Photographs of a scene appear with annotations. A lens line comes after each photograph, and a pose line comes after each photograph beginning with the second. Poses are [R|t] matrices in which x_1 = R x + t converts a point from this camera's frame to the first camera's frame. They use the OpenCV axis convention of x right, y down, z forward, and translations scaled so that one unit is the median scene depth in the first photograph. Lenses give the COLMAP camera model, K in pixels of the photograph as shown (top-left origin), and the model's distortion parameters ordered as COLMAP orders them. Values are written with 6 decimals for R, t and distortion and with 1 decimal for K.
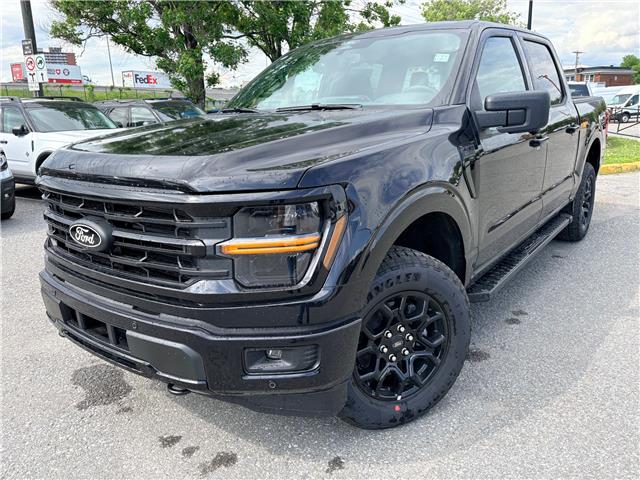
lens RADIAL K [[498.4, 0, 320.0], [0, 498.4, 240.0], [0, 0, 1]] dist [0.004288, 0.007308]
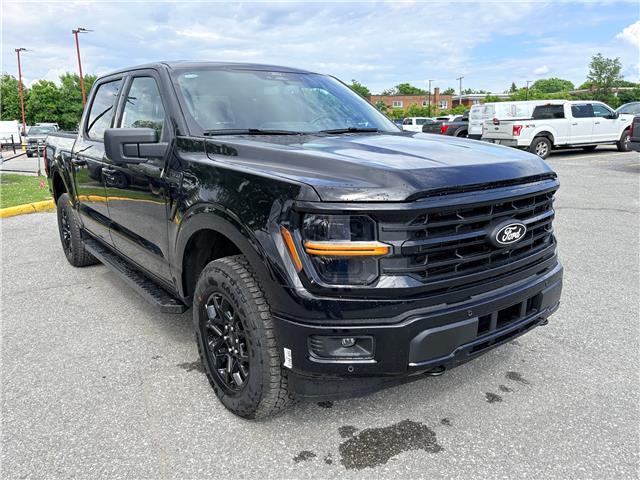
lens RADIAL K [[498.4, 0, 320.0], [0, 498.4, 240.0], [0, 0, 1]] dist [0.004288, 0.007308]
pose [[0.240235, -0.183716, 0.953171, -1.511442], [0.255229, 0.959333, 0.120576, -0.221494], [-0.936560, 0.214311, 0.277355, 0.992117]]
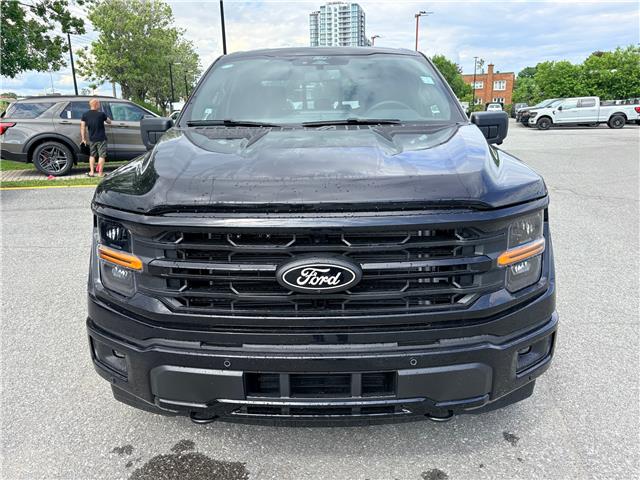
lens RADIAL K [[489.3, 0, 320.0], [0, 489.3, 240.0], [0, 0, 1]] dist [0.042559, -0.044692]
pose [[0.793217, -0.134949, 0.593798, -0.852618], [0.144562, 0.988989, 0.031650, -0.085834], [-0.591531, 0.060735, 0.803992, 0.308394]]
